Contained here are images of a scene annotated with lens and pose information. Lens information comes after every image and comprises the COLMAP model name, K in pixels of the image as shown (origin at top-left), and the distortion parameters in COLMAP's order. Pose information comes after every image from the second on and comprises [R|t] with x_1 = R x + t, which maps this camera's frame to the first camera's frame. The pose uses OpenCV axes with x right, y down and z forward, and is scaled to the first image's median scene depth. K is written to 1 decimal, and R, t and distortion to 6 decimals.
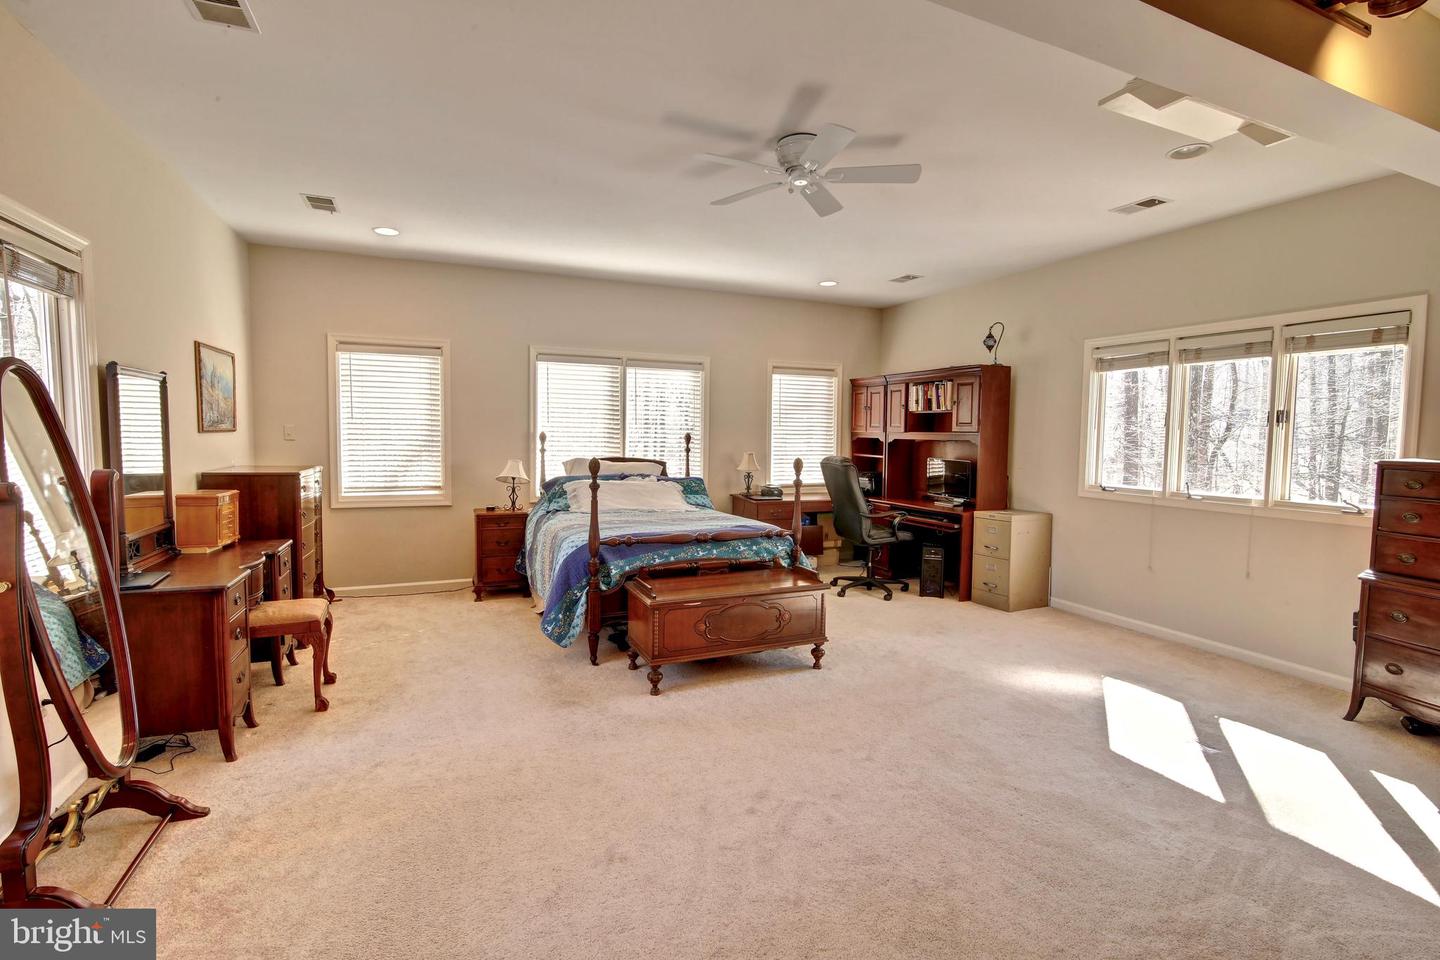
lens RADIAL K [[656.9, 0, 721.9], [0, 656.9, 479.7], [0, 0, 1]] dist [-0.018219, 0.000122]
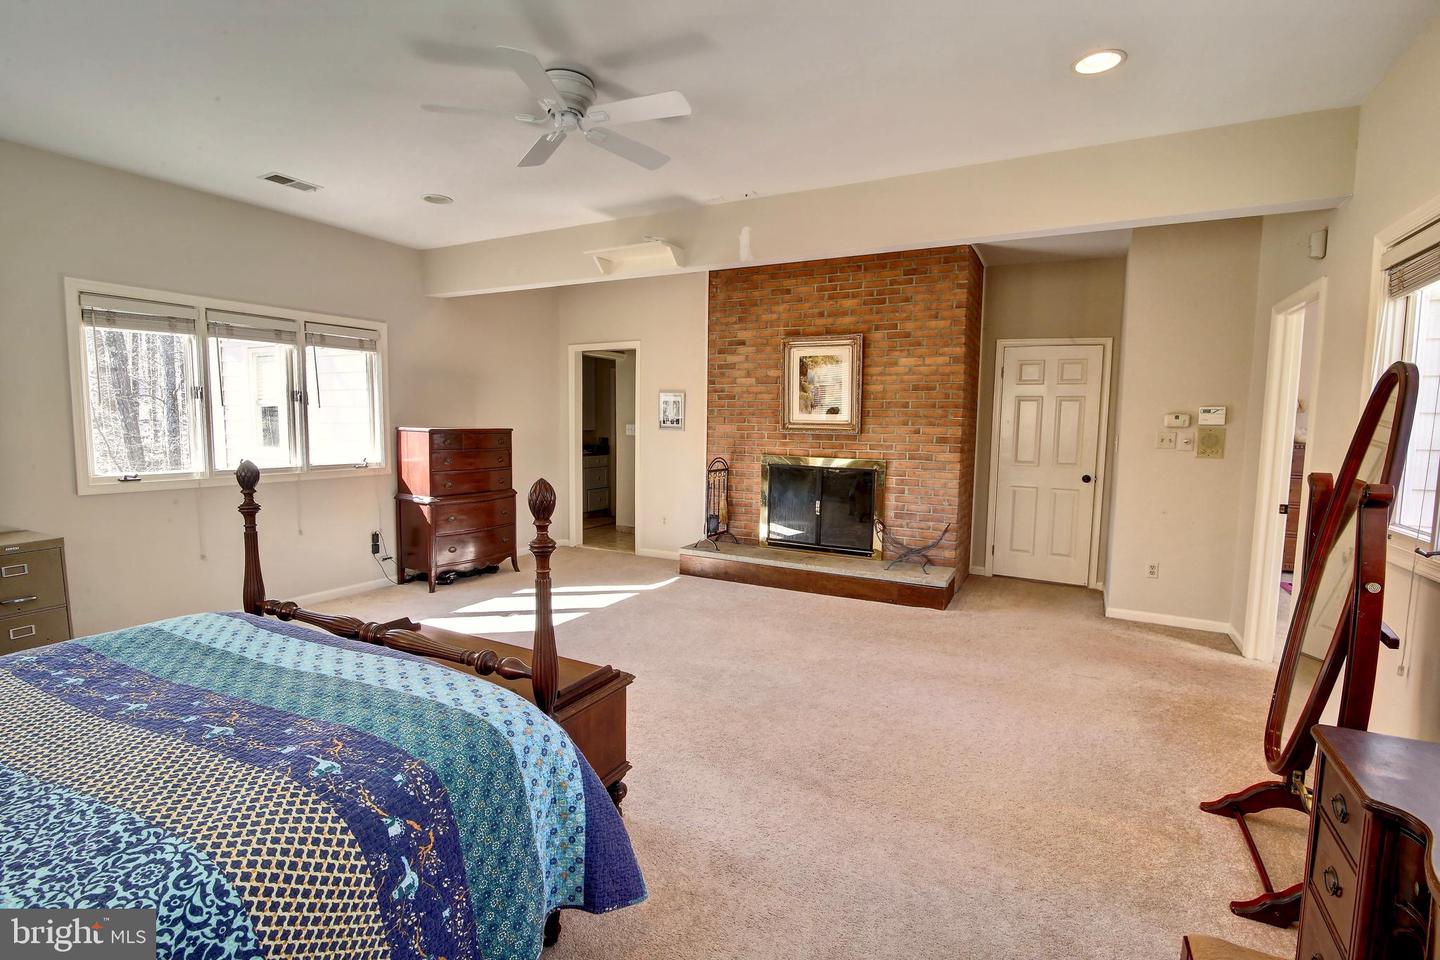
lens RADIAL K [[656.9, 0, 721.9], [0, 656.9, 479.7], [0, 0, 1]] dist [-0.018219, 0.000122]
pose [[-0.606633, -0.091681, 0.789678, -0.565081], [0.038868, 0.988720, 0.144647, -0.088826], [-0.794031, 0.118441, -0.596227, 1.093786]]
